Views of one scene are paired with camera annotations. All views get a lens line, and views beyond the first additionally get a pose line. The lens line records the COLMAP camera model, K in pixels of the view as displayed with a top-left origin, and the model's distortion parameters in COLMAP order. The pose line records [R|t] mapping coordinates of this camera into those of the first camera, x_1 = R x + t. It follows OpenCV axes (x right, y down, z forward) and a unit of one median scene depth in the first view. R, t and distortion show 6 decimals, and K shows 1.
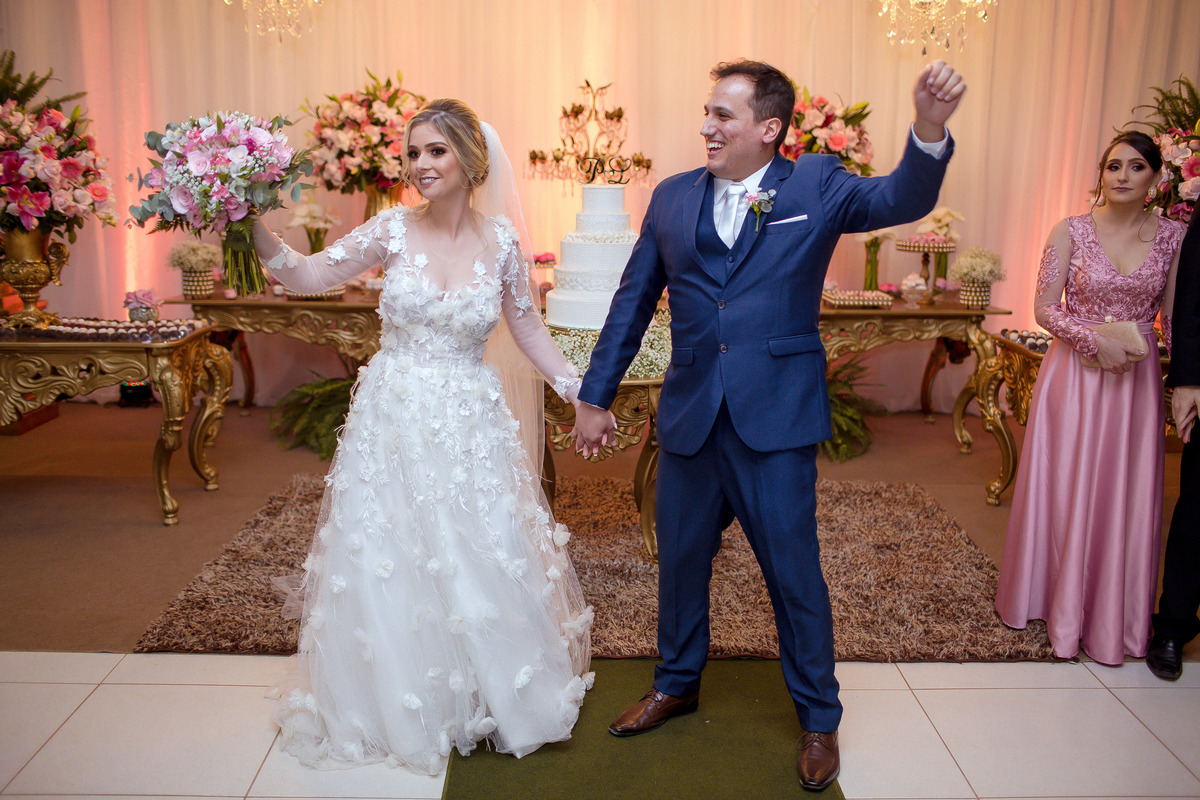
lens RADIAL K [[1157.2, 0, 605.2], [0, 1157.2, 394.1], [0, 0, 1]] dist [-0.049626, 0.000000]
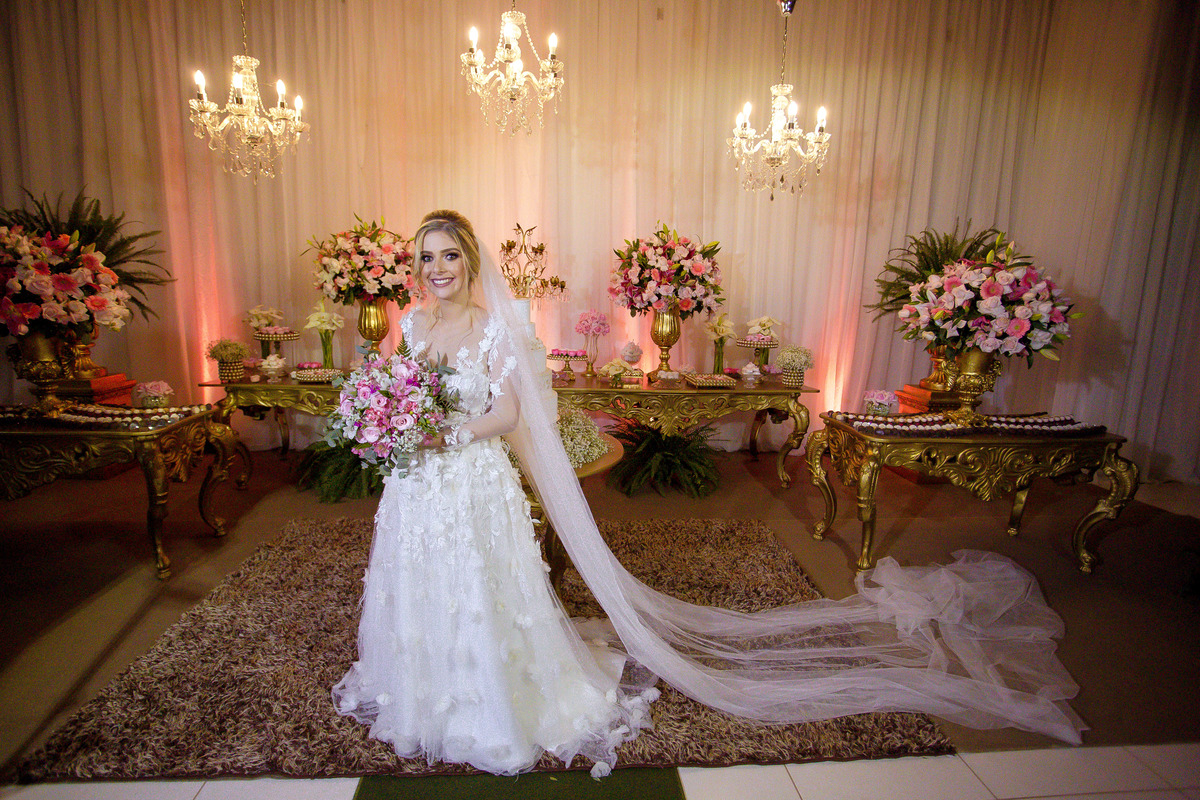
lens RADIAL K [[593.5, 0, 587.8], [0, 593.5, 400.5], [0, 0, 1]] dist [-0.044739, 0.007583]
pose [[0.998516, -0.002905, 0.054379, 0.028863], [0.003509, 0.999933, -0.011018, -0.052379], [-0.054343, 0.011192, 0.998460, 0.290826]]
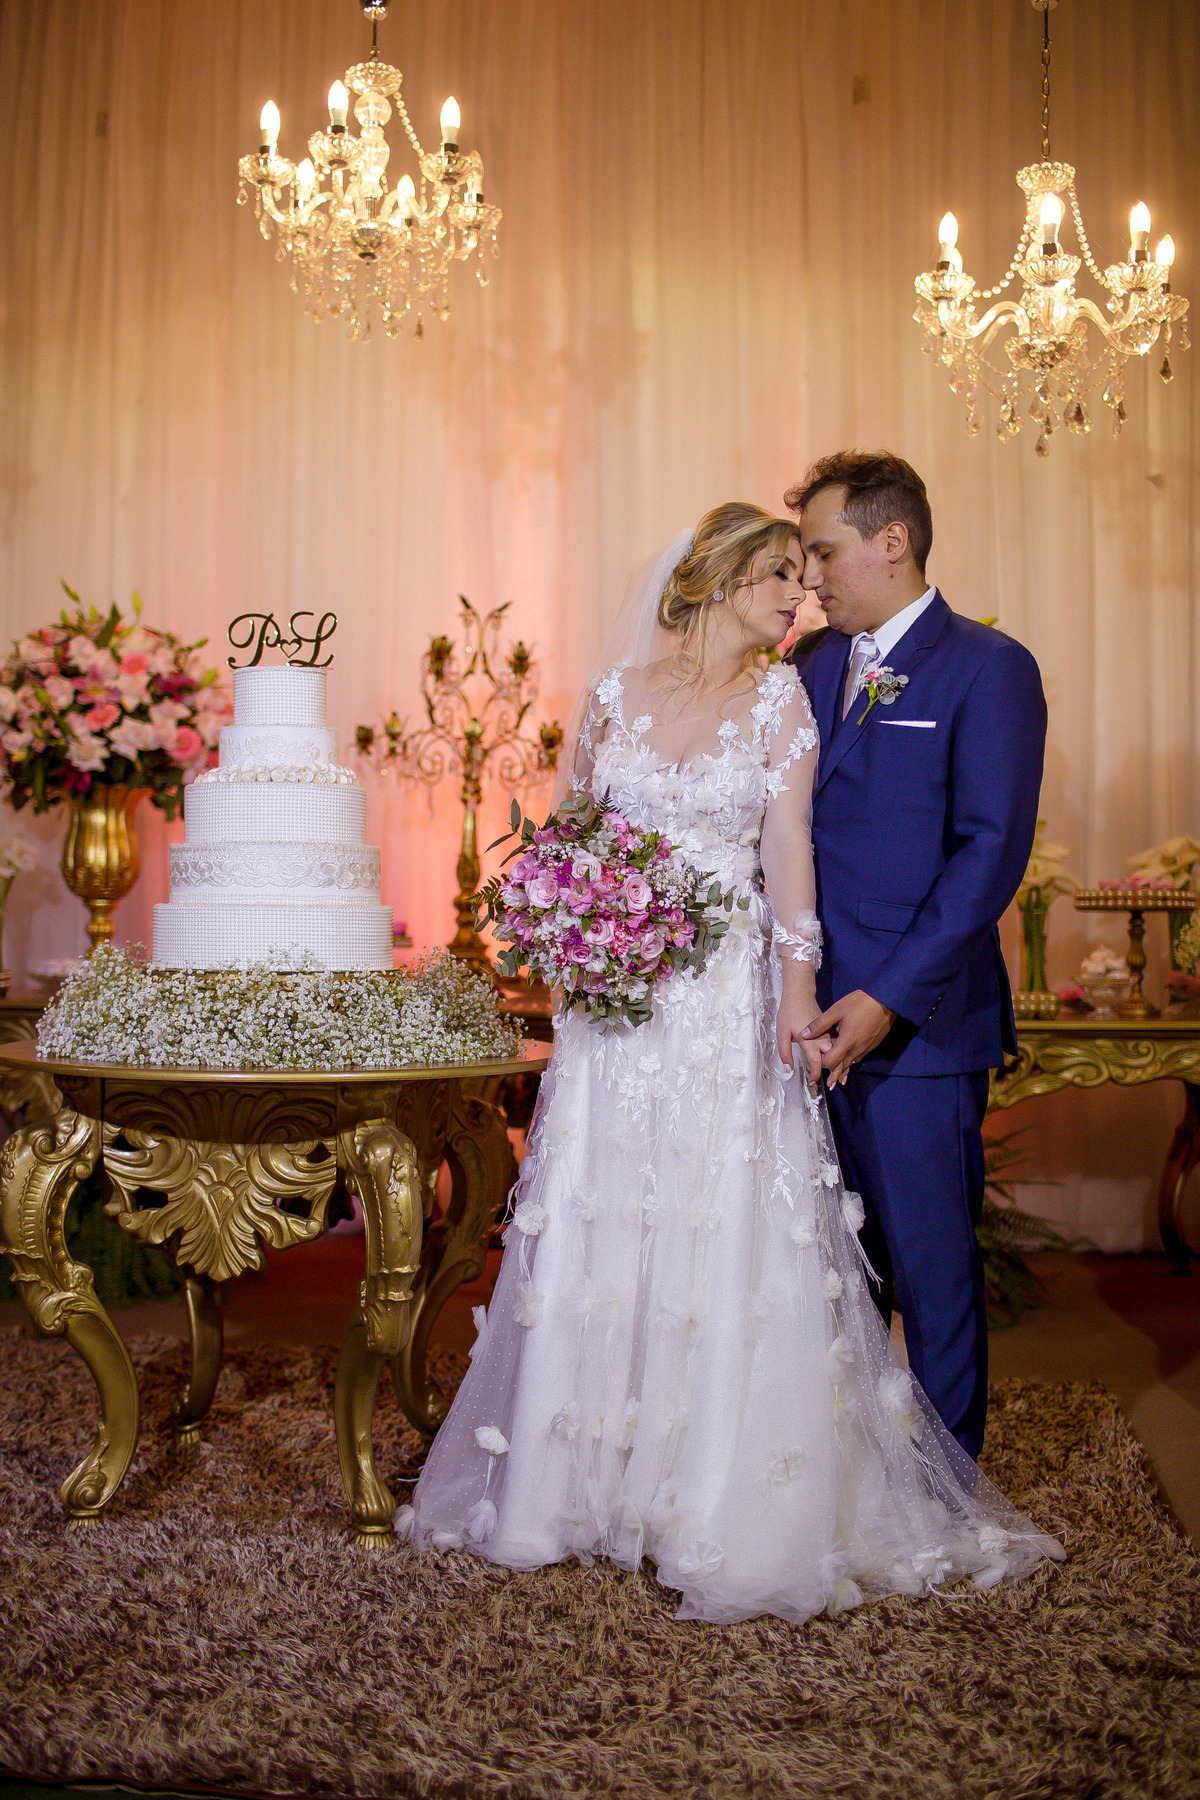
lens RADIAL K [[1735.8, 0, 591.1], [0, 1735.8, 888.8], [0, 0, 1]] dist [-0.049626, 0.000000]
pose [[0.990448, -0.006374, -0.137741, 0.156031], [-0.025117, 0.973880, -0.225672, 0.042313], [0.135582, 0.226976, 0.964417, 0.261419]]
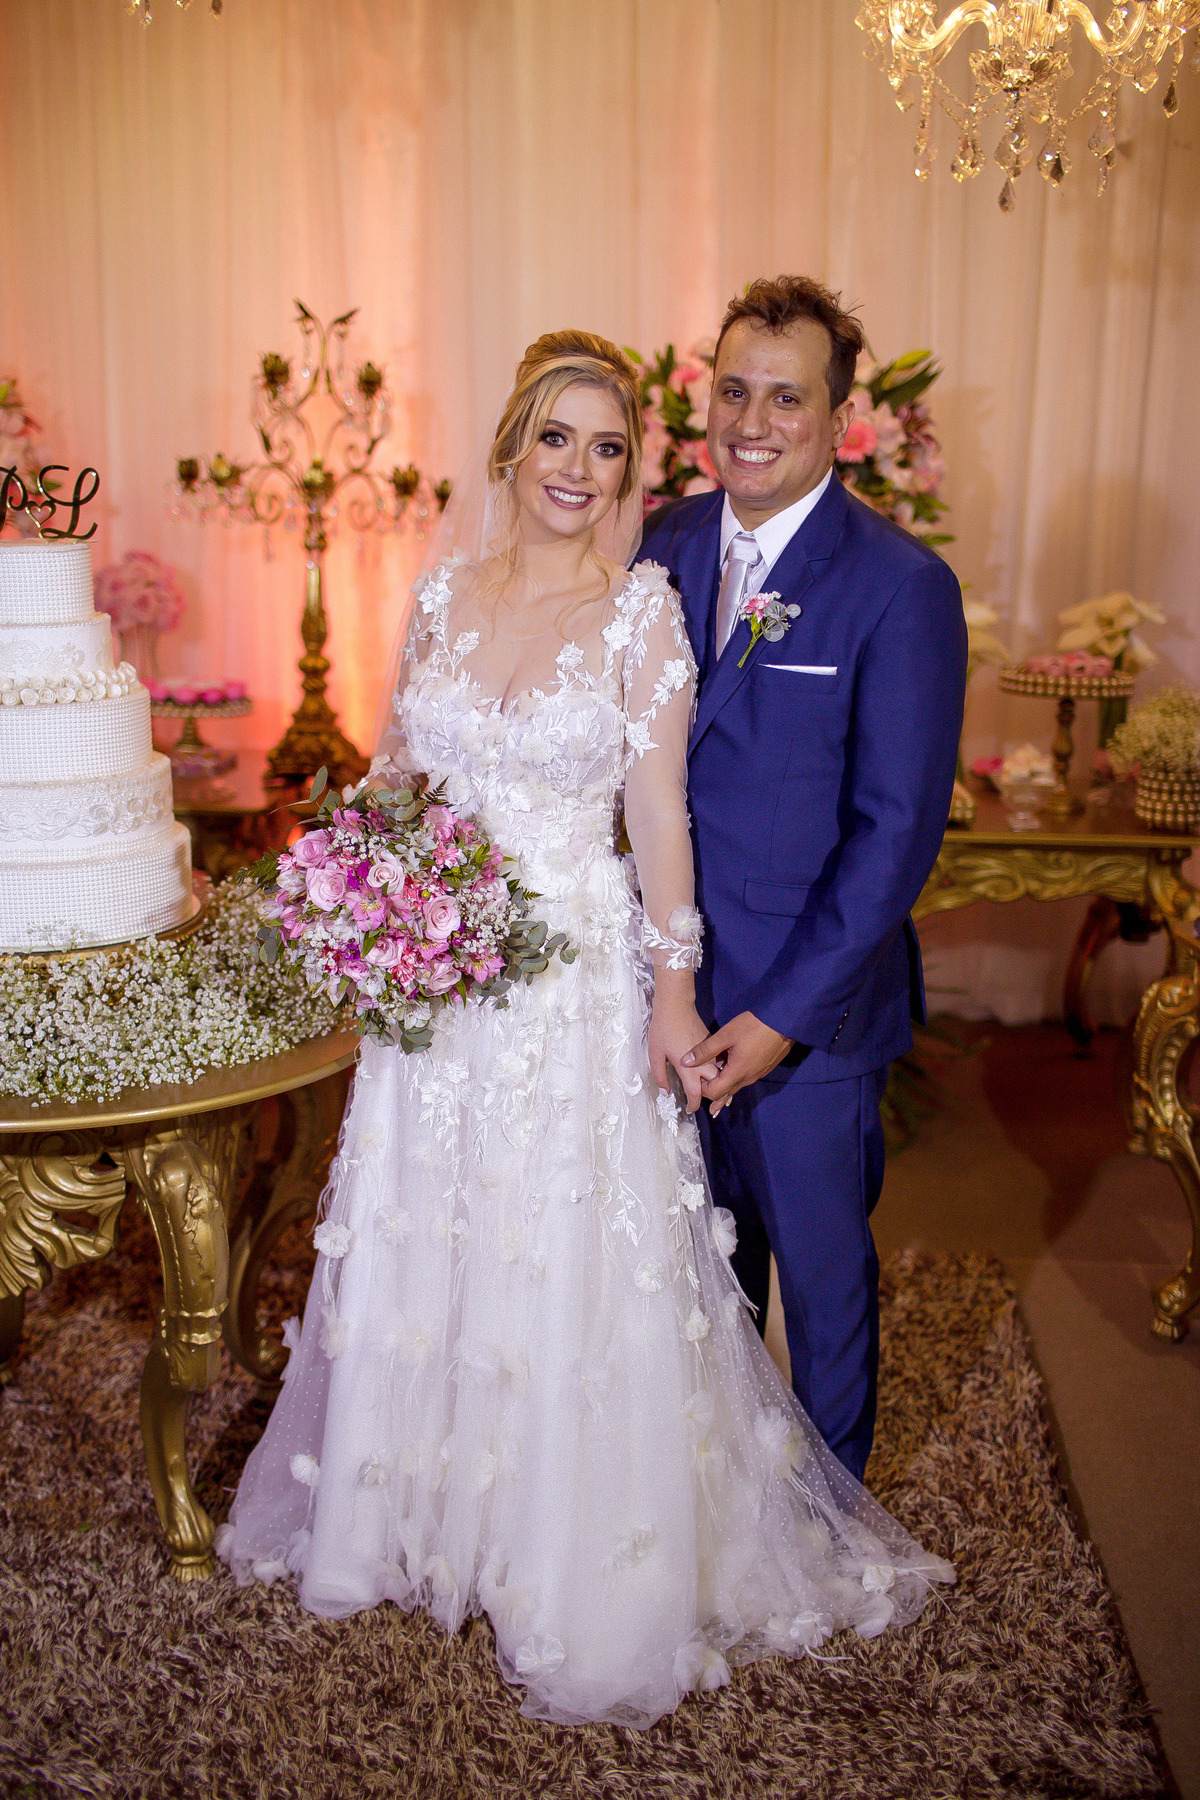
lens RADIAL K [[1735.8, 0, 584.9], [0, 1735.8, 895.0], [0, 0, 1]] dist [-0.049626, 0.000000]
pose [[0.996538, 0.026283, -0.078879, 0.155882], [-0.024200, 0.999336, 0.027249, -0.063280], [0.079543, -0.025245, 0.996512, 0.338190]]
